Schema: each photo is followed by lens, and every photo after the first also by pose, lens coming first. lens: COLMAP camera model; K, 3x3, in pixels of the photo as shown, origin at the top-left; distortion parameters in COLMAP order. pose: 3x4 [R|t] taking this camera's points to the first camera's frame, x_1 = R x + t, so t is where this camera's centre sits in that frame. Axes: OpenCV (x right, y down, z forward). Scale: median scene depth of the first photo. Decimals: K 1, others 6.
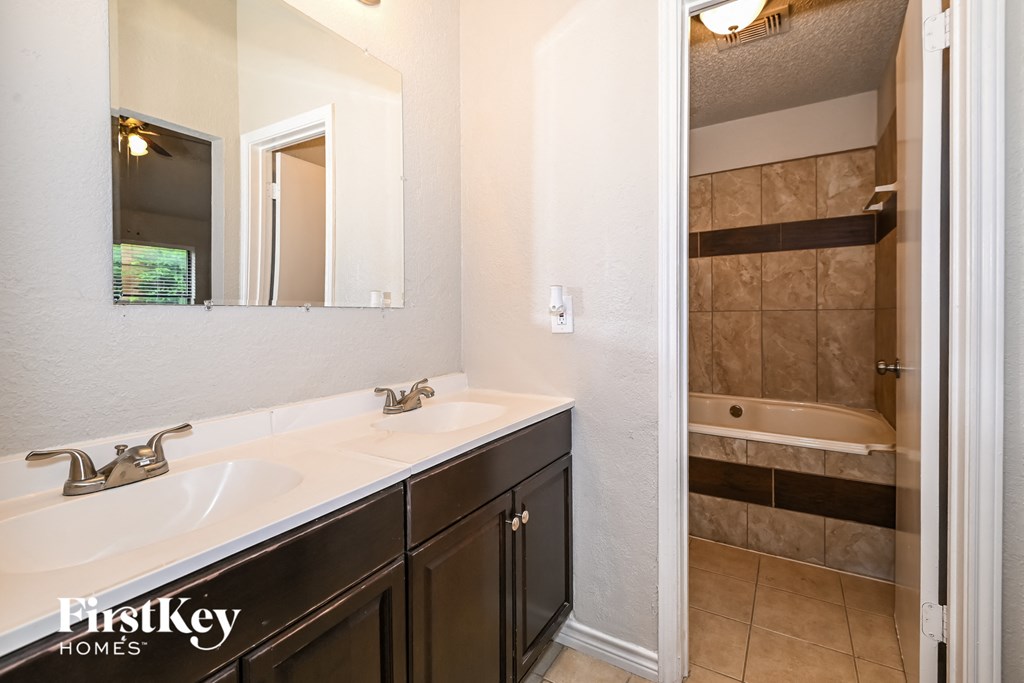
lens RADIAL K [[467.9, 0, 505.6], [0, 467.9, 320.4], [0, 0, 1]] dist [0.001419, -0.000096]
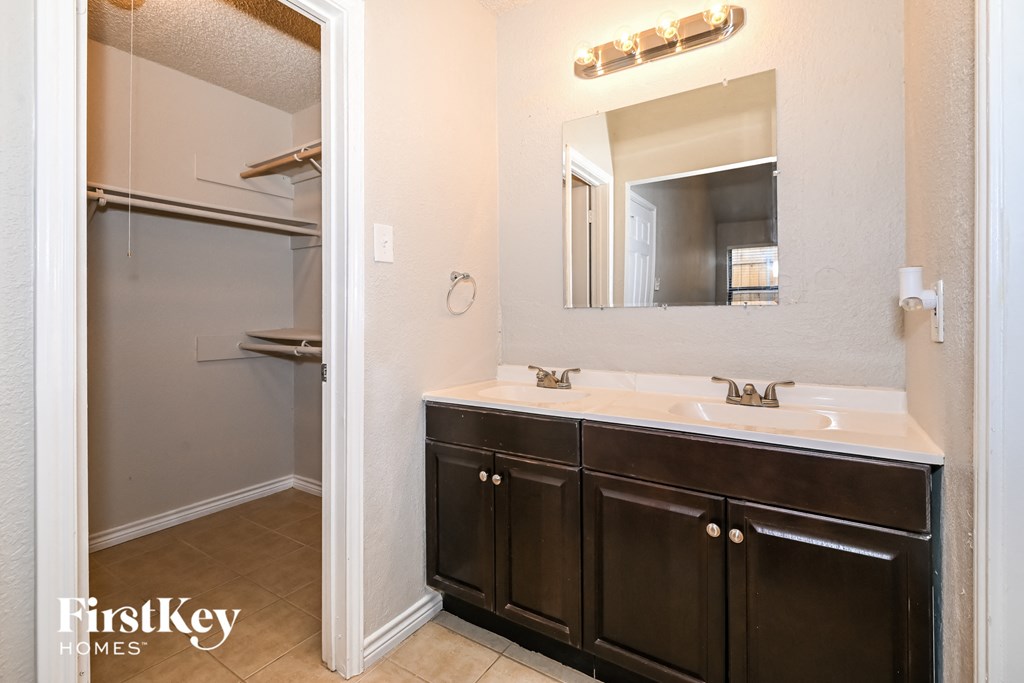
lens RADIAL K [[467.9, 0, 505.6], [0, 467.9, 320.4], [0, 0, 1]] dist [0.001419, -0.000096]
pose [[-0.042784, 0.014534, -0.998979, 1.284259], [-0.008170, 0.999856, 0.014896, -0.006357], [0.999051, 0.008798, -0.042659, 0.791565]]
